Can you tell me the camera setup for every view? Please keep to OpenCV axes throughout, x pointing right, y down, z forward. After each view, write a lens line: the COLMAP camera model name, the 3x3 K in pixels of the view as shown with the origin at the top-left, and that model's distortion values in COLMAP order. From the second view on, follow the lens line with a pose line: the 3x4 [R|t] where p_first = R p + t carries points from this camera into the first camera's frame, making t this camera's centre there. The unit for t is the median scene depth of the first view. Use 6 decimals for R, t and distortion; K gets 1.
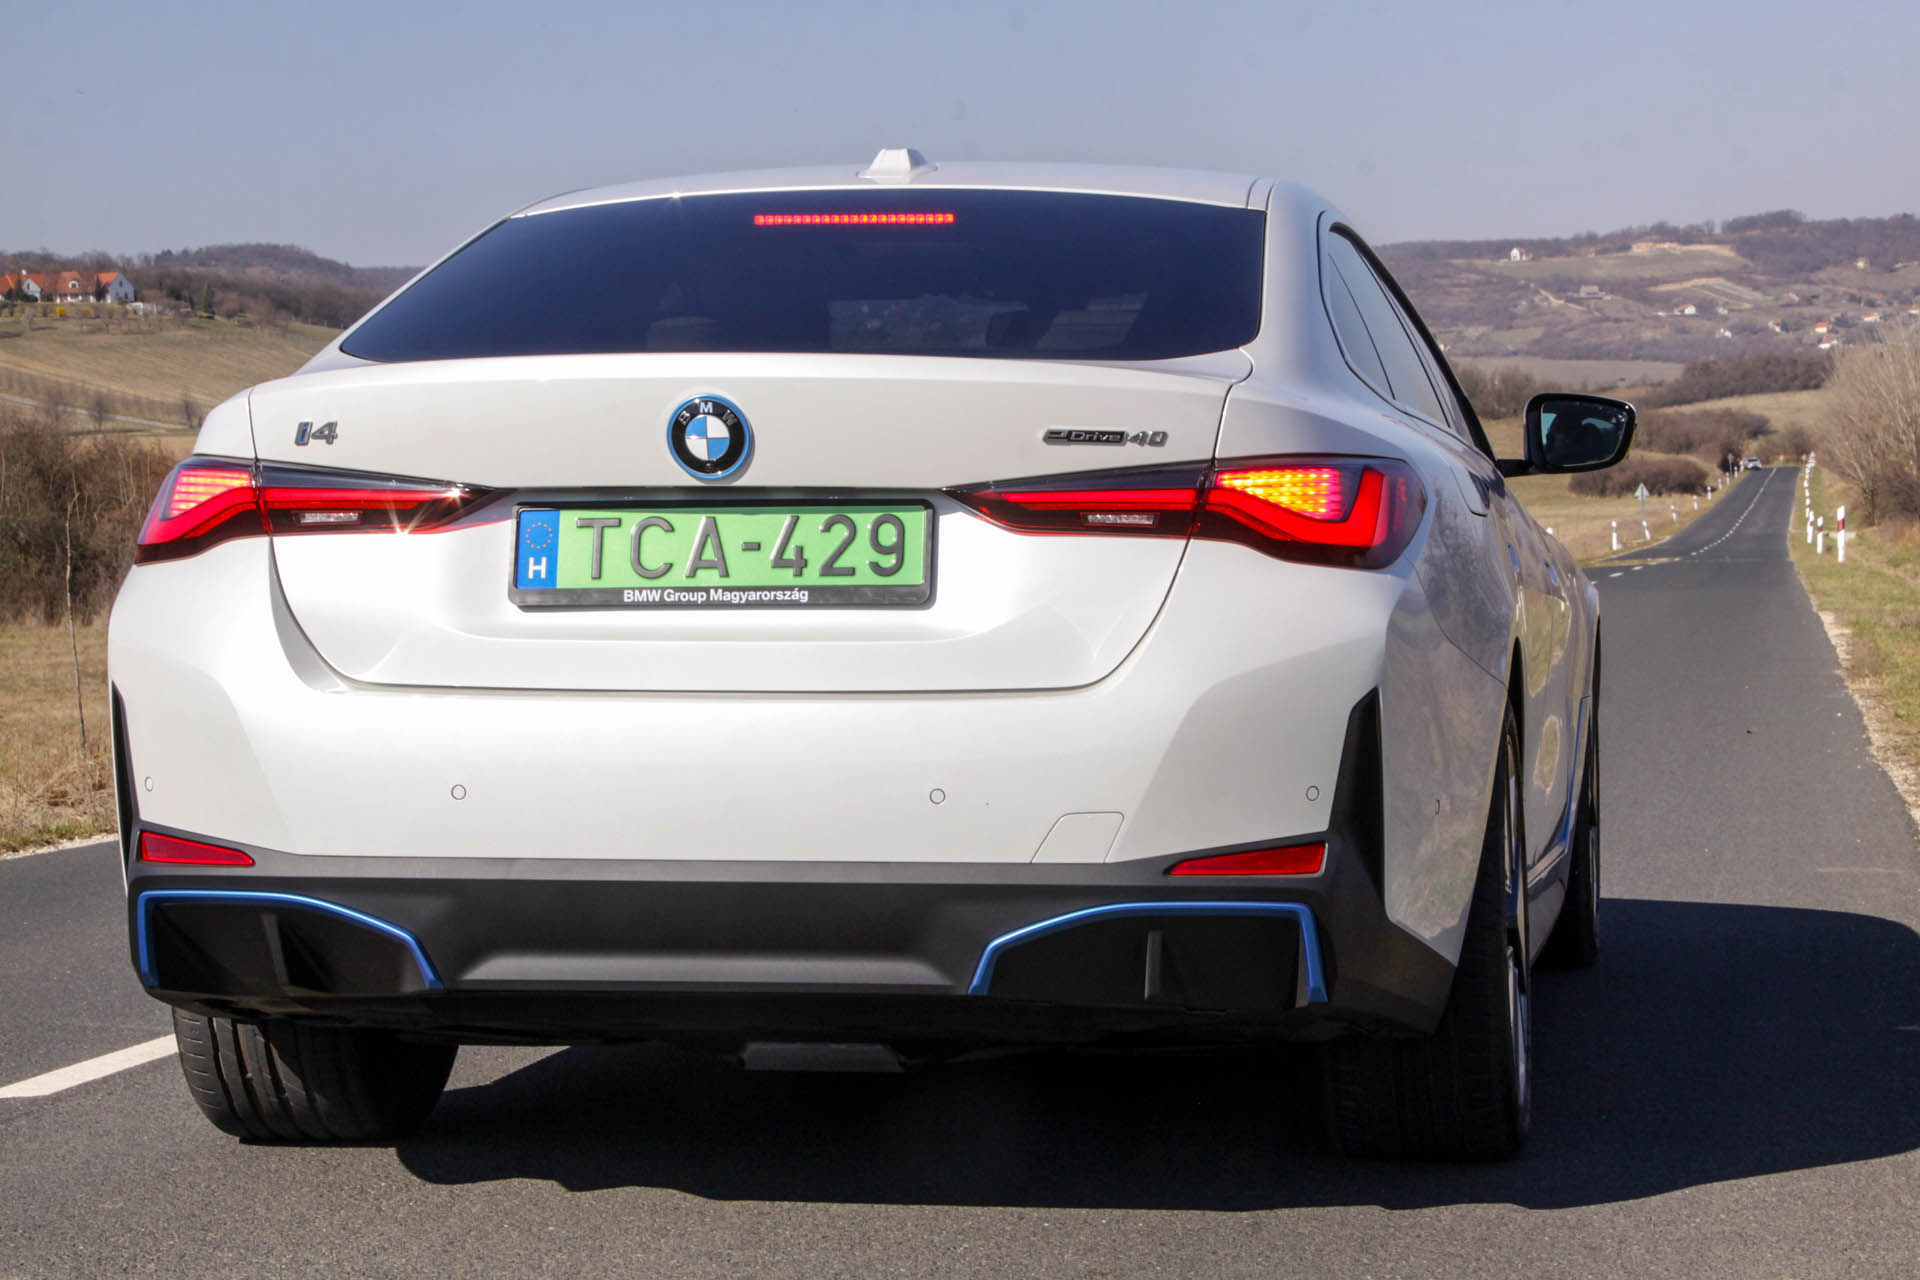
lens RADIAL K [[4692.9, 0, 919.2], [0, 4692.9, 643.8], [0, 0, 1]] dist [0.027628, 14.605987]
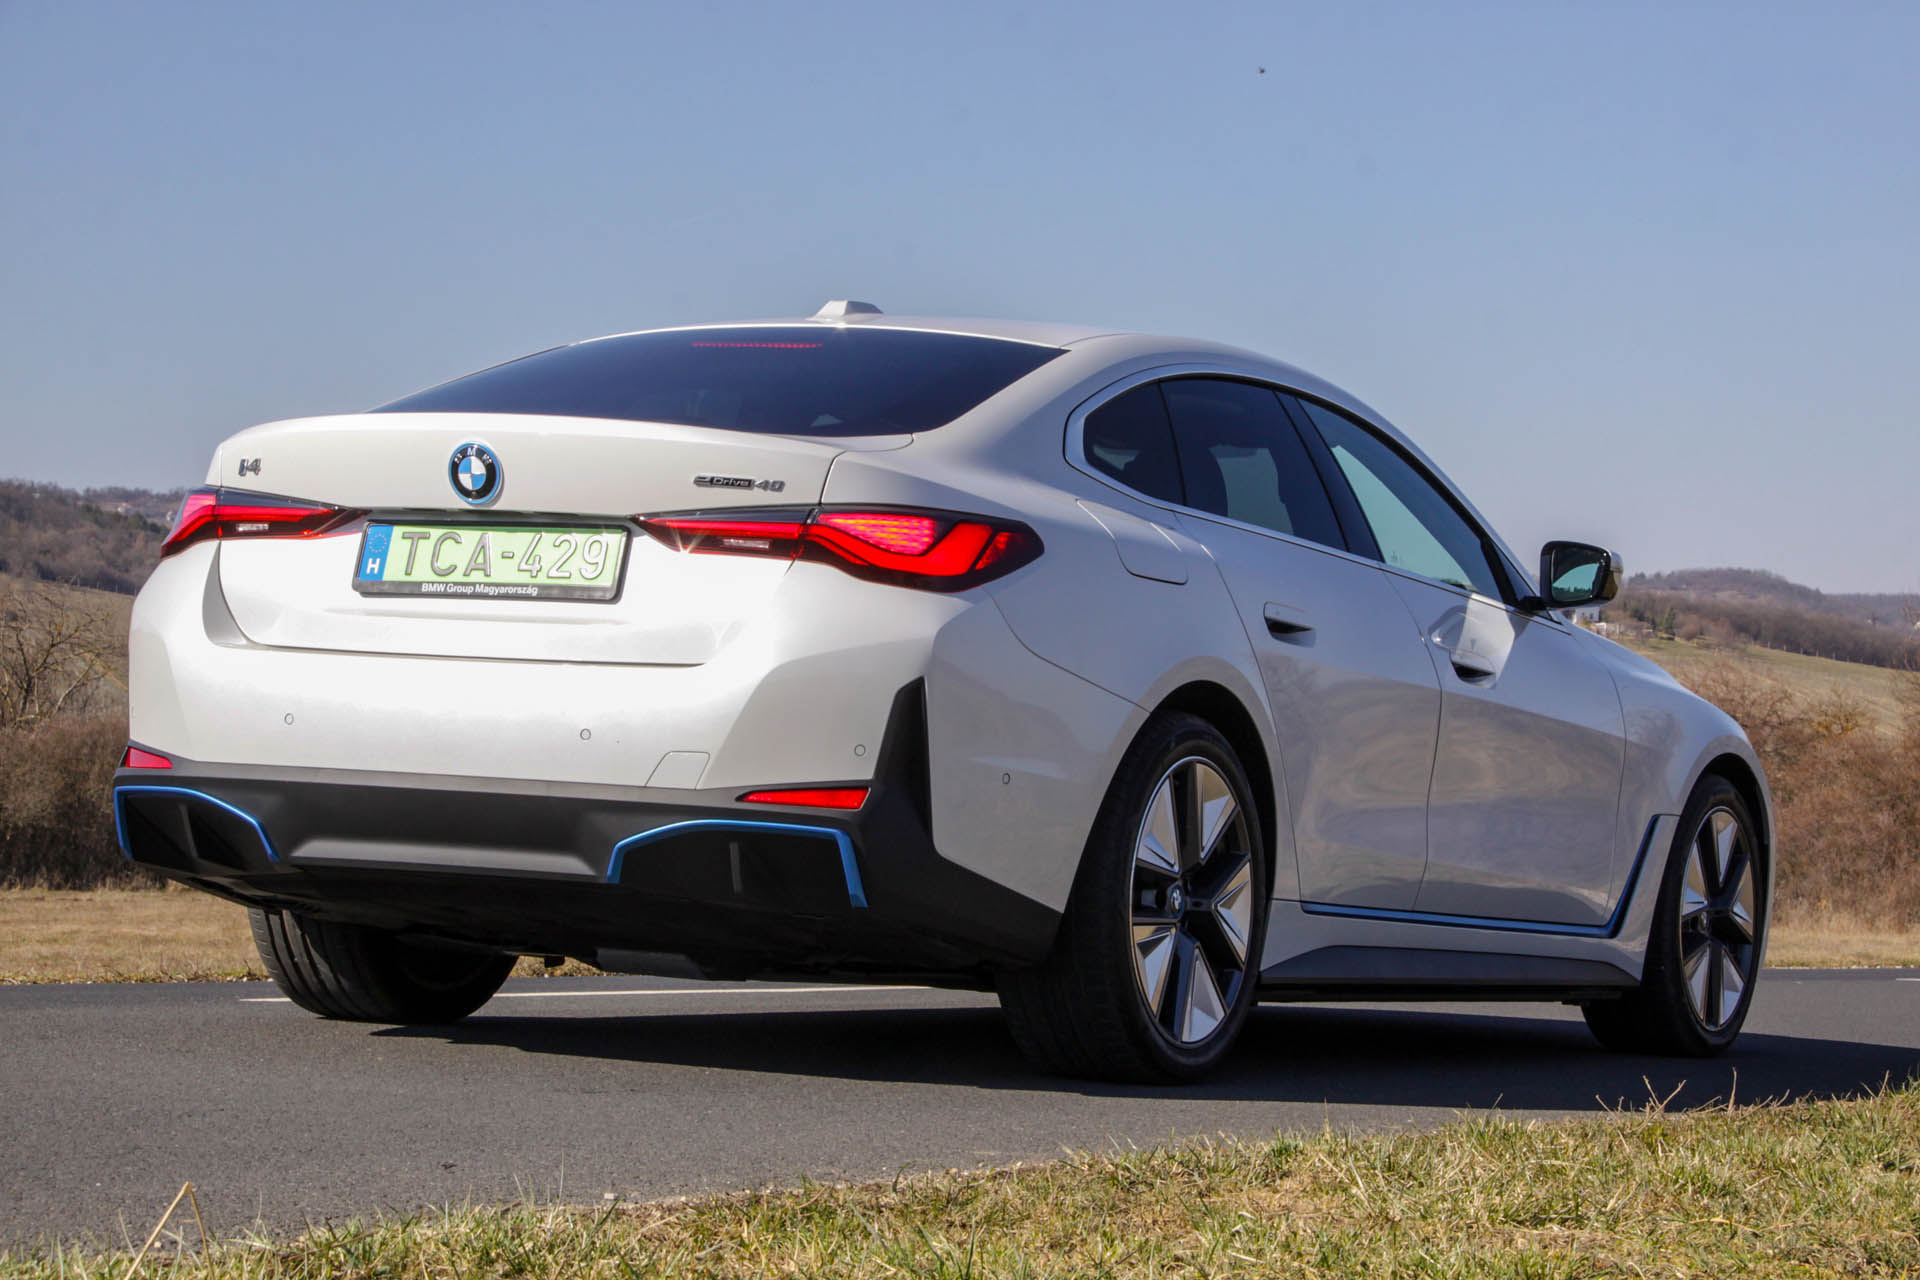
lens RADIAL K [[4692.9, 0, 919.2], [0, 4692.9, 643.8], [0, 0, 1]] dist [0.027628, 14.605987]
pose [[0.949894, 0.045668, -0.309217, 0.506627], [-0.066826, 0.996067, -0.058174, 0.077353], [0.305344, 0.075923, 0.949210, -0.272132]]
